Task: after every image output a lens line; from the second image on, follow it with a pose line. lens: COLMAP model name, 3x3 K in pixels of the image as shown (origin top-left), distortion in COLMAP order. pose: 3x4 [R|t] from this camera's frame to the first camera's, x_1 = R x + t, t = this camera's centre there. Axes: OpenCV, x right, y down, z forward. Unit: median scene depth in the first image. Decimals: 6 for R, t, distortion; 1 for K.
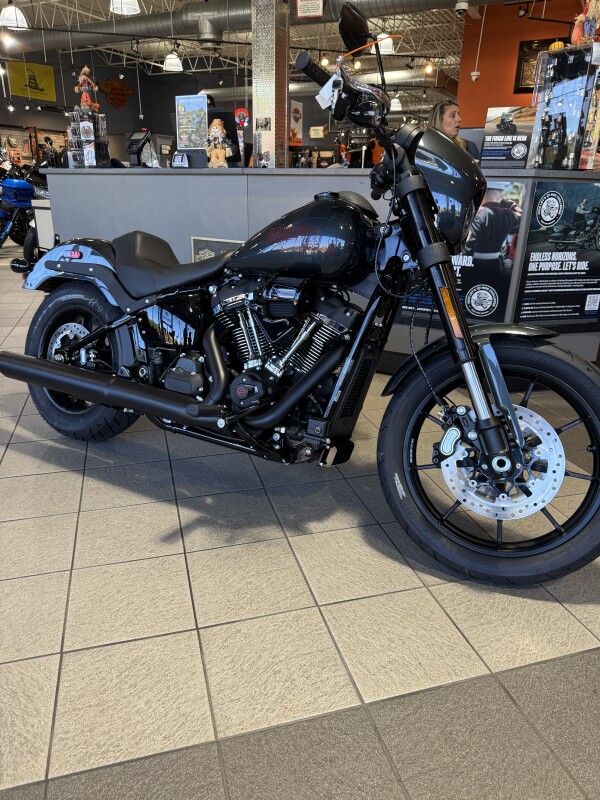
lens RADIAL K [[565.0, 0, 300.0], [0, 565.0, 400.0], [0, 0, 1]] dist [0.015413, -0.019519]
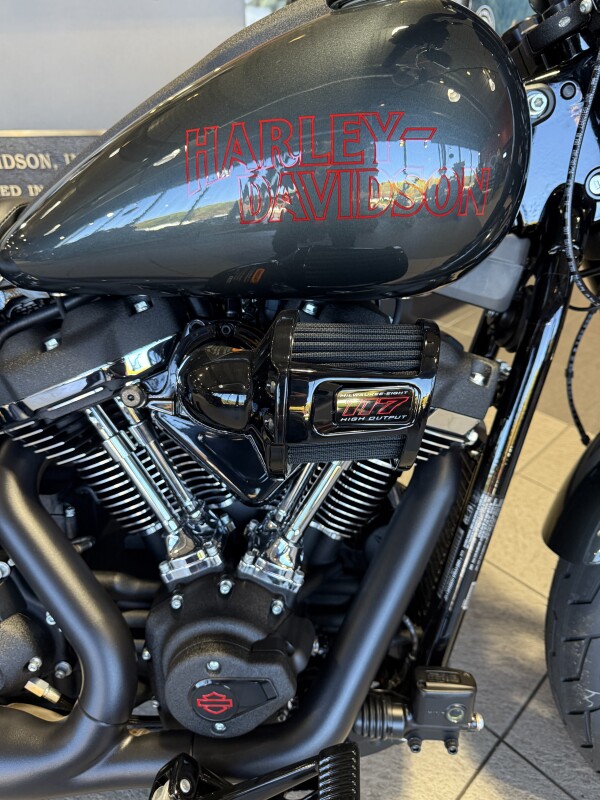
lens RADIAL K [[569.2, 0, 293.5], [0, 569.2, 398.2], [0, 0, 1]] dist [0.002957, -0.003903]
pose [[0.885493, -0.275654, 0.374054, -0.085800], [0.190521, 0.949631, 0.248801, -0.152004], [-0.423797, -0.149046, 0.893410, 0.463496]]
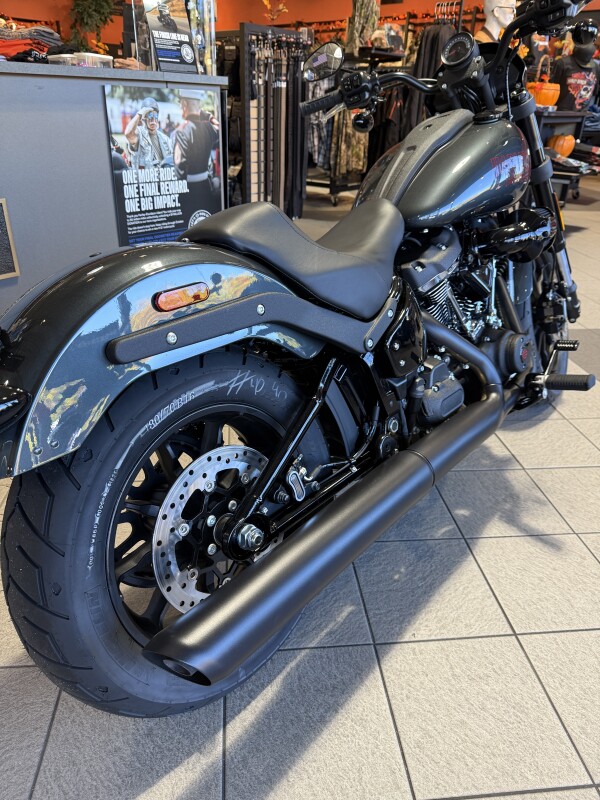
lens RADIAL K [[569.2, 0, 293.5], [0, 569.2, 398.2], [0, 0, 1]] dist [0.002957, -0.003903]
pose [[0.200082, -0.461057, 0.864520, -0.611916], [0.330735, 0.862353, 0.383357, -0.260321], [-0.922270, 0.209224, 0.325029, 0.669604]]
